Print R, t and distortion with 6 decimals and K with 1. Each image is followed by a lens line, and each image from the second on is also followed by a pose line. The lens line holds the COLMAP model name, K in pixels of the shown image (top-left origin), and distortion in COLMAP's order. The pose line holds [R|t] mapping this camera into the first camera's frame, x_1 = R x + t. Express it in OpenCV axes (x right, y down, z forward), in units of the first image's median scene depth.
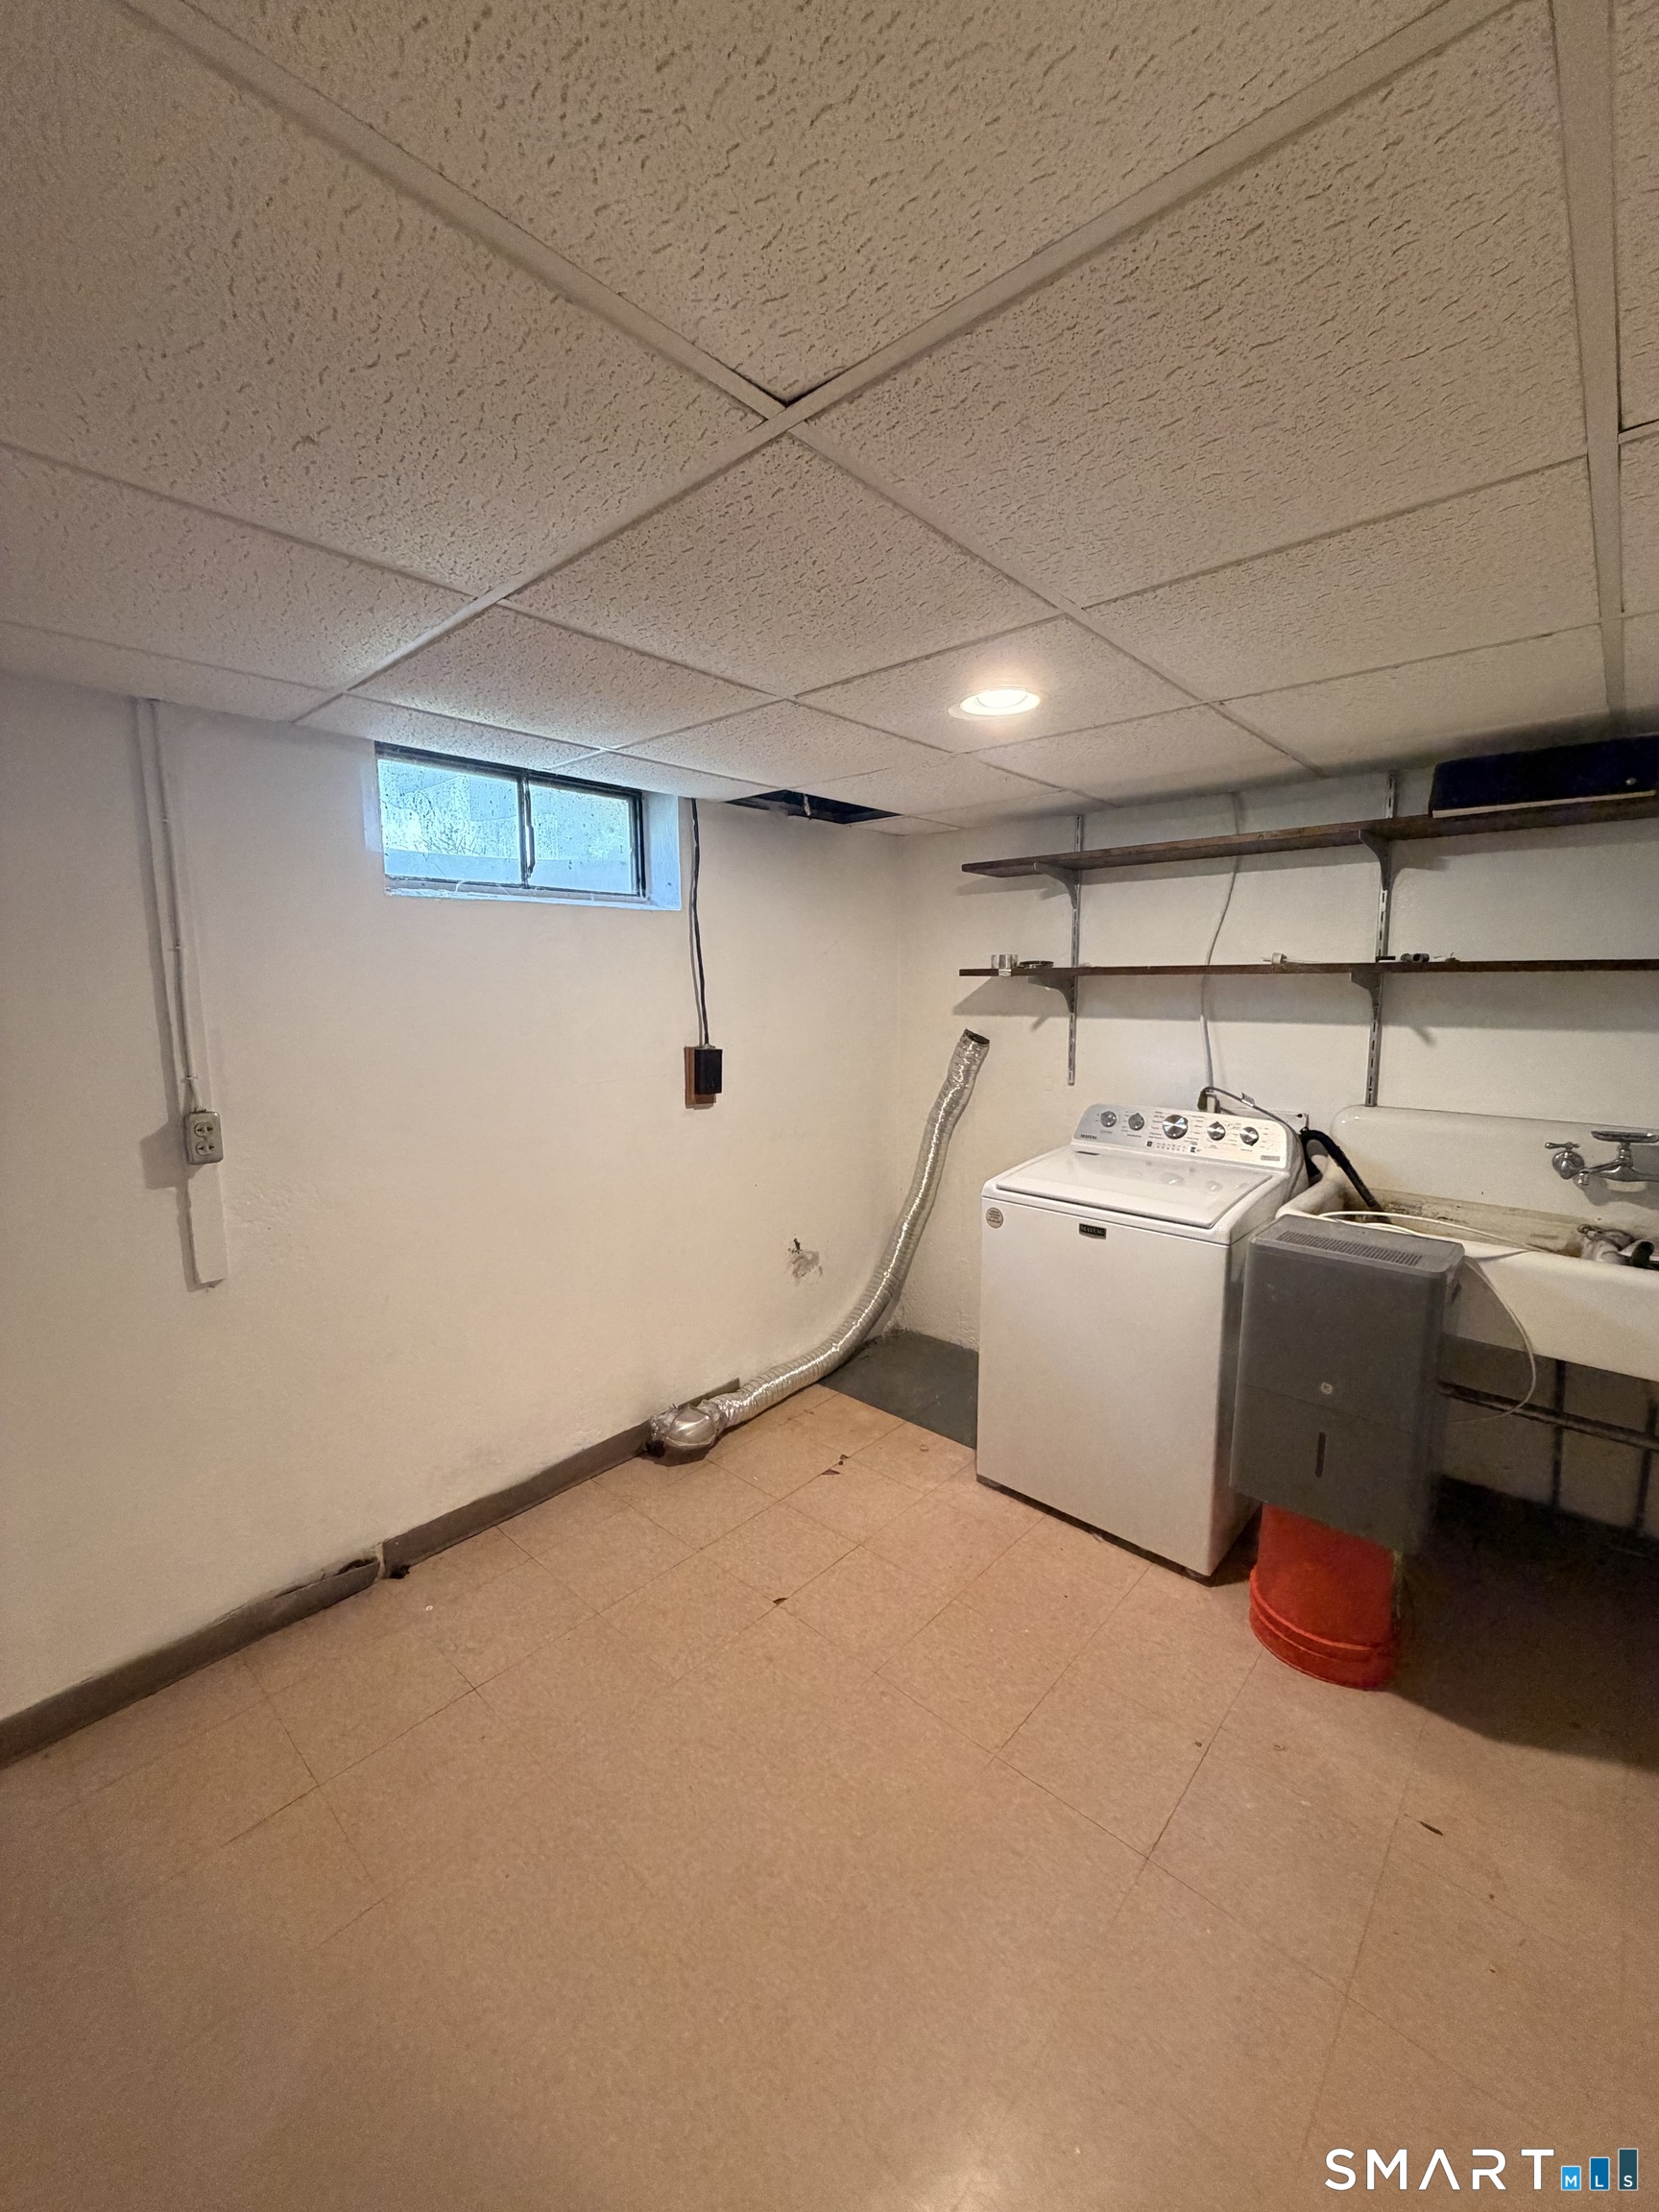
lens RADIAL K [[876.1, 0, 833.9], [0, 876.1, 1100.9], [0, 0, 1]] dist [0.000717, -0.000074]
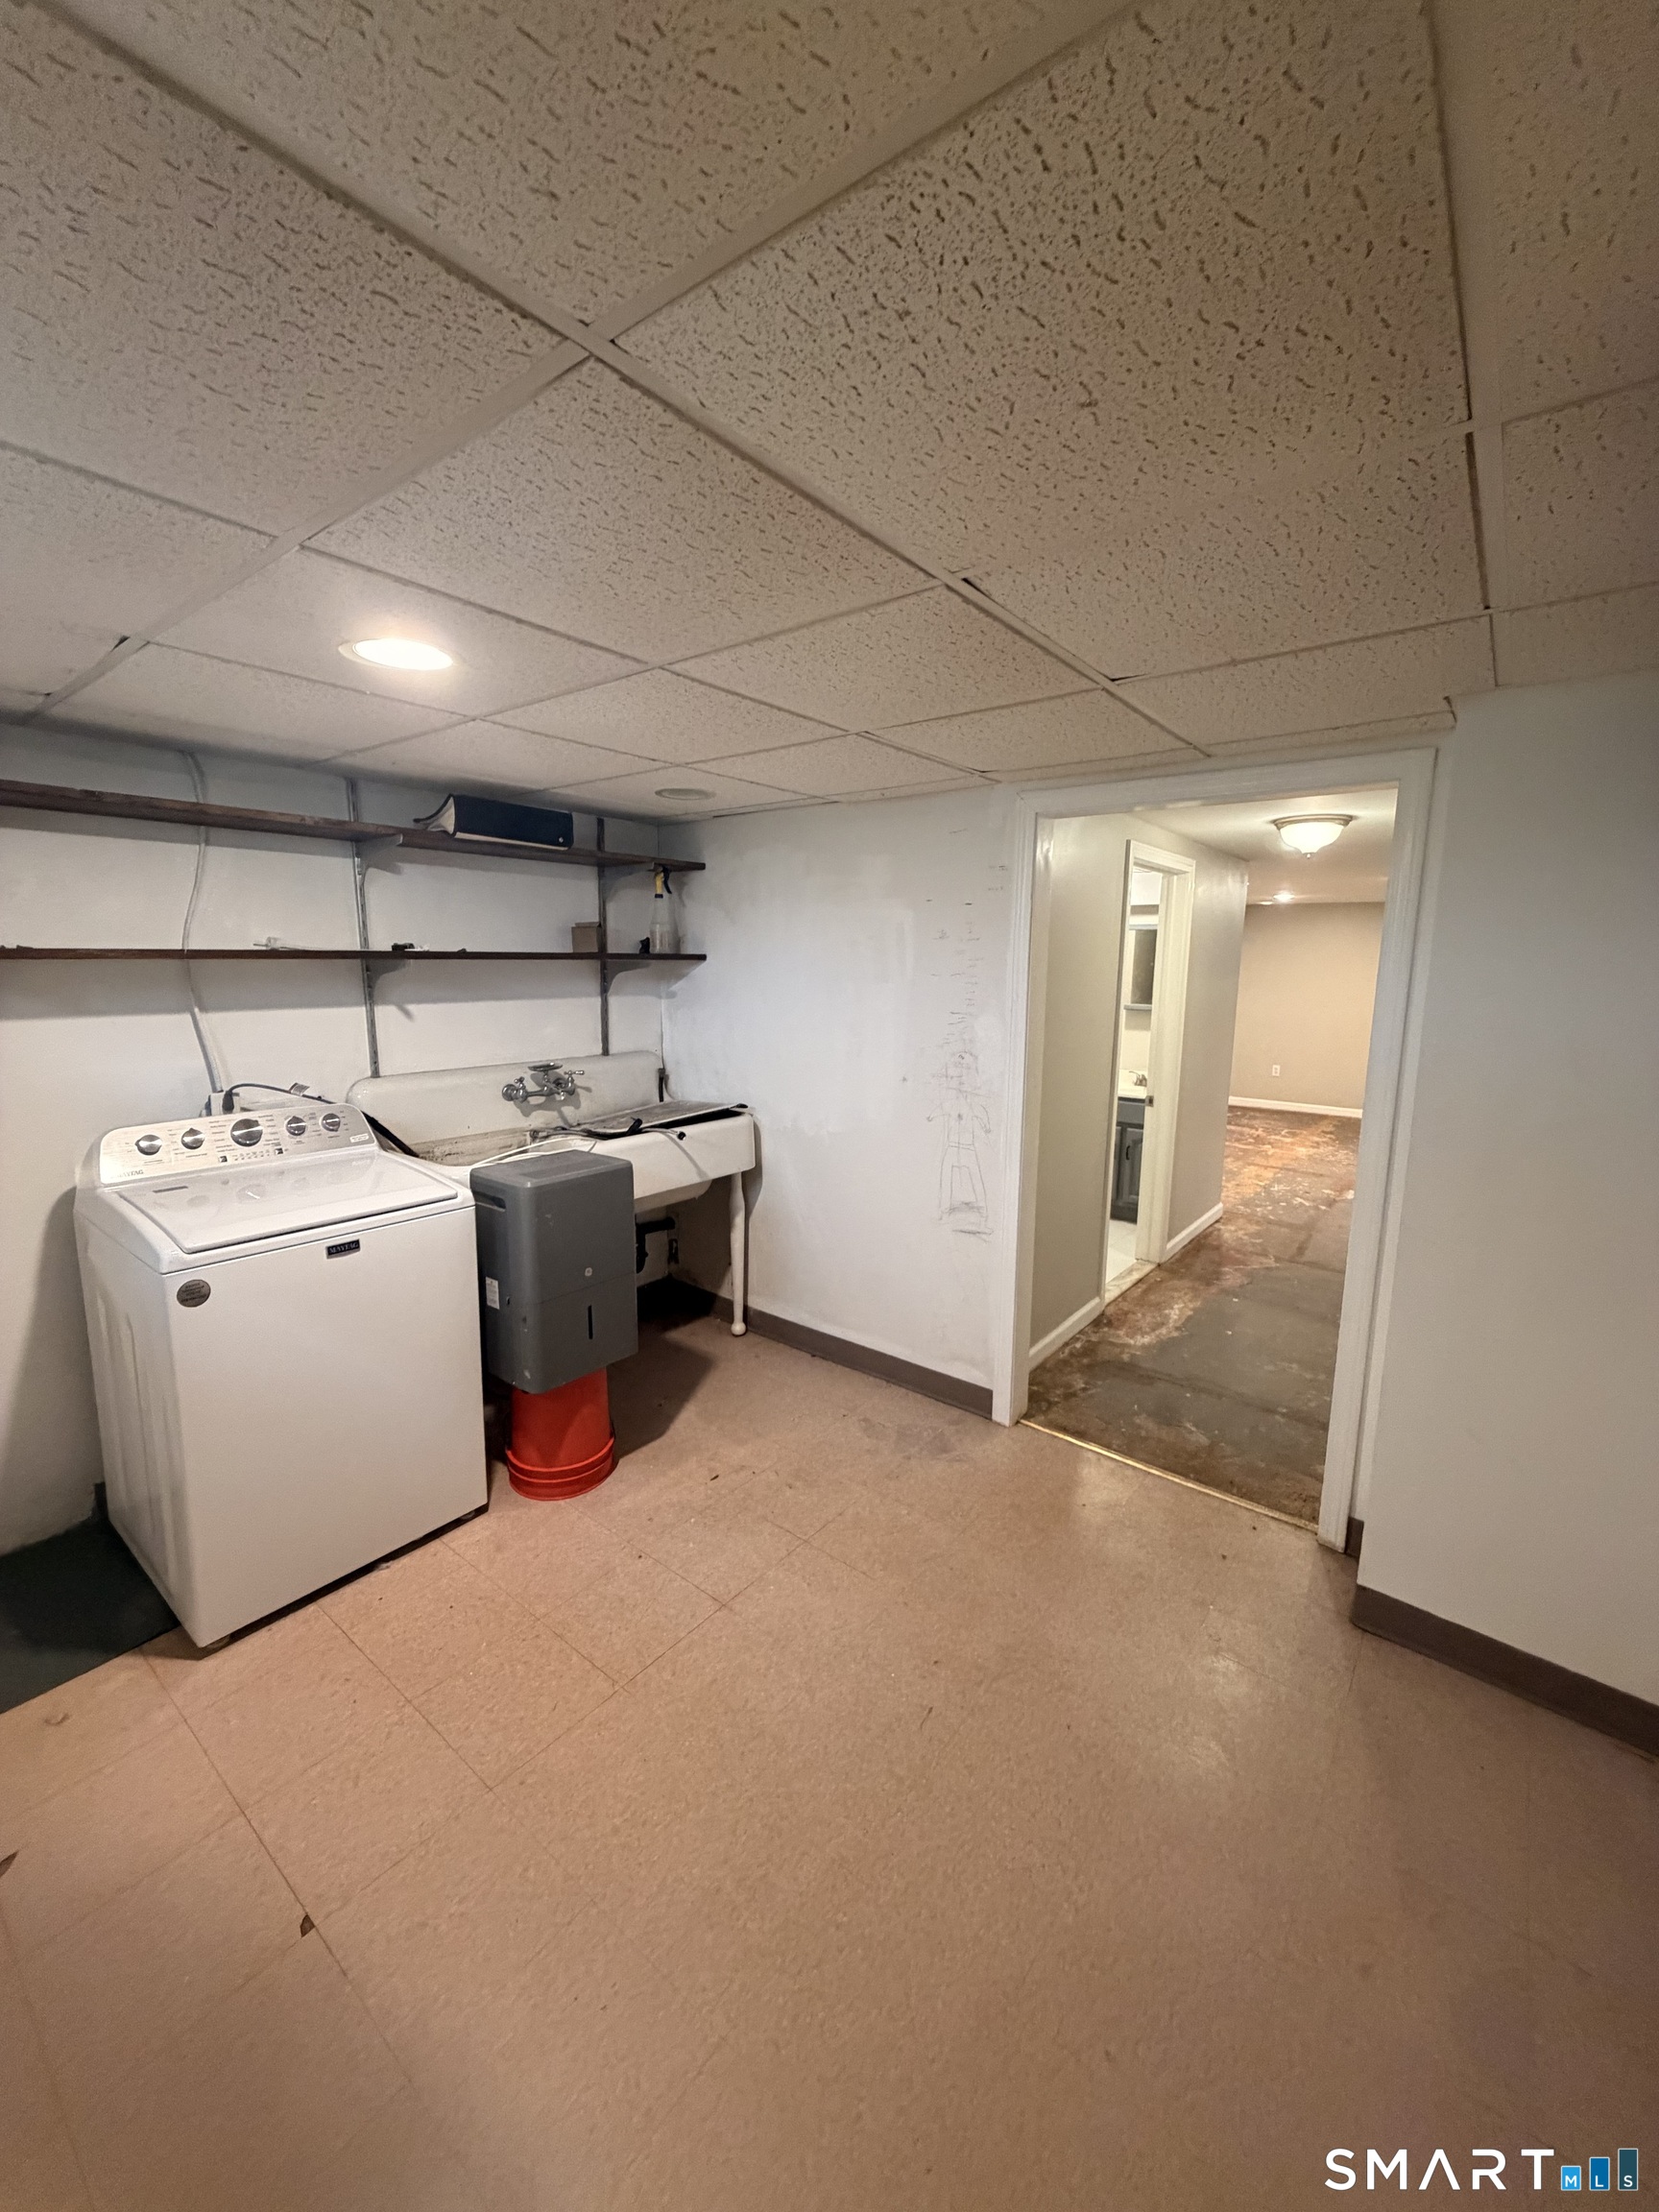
lens RADIAL K [[876.1, 0, 833.9], [0, 876.1, 1100.9], [0, 0, 1]] dist [0.000717, -0.000074]
pose [[-0.069329, -0.159660, 0.984735, -0.601733], [0.131062, 0.977096, 0.167648, -0.084580], [-0.988947, 0.140684, -0.046816, 0.523513]]
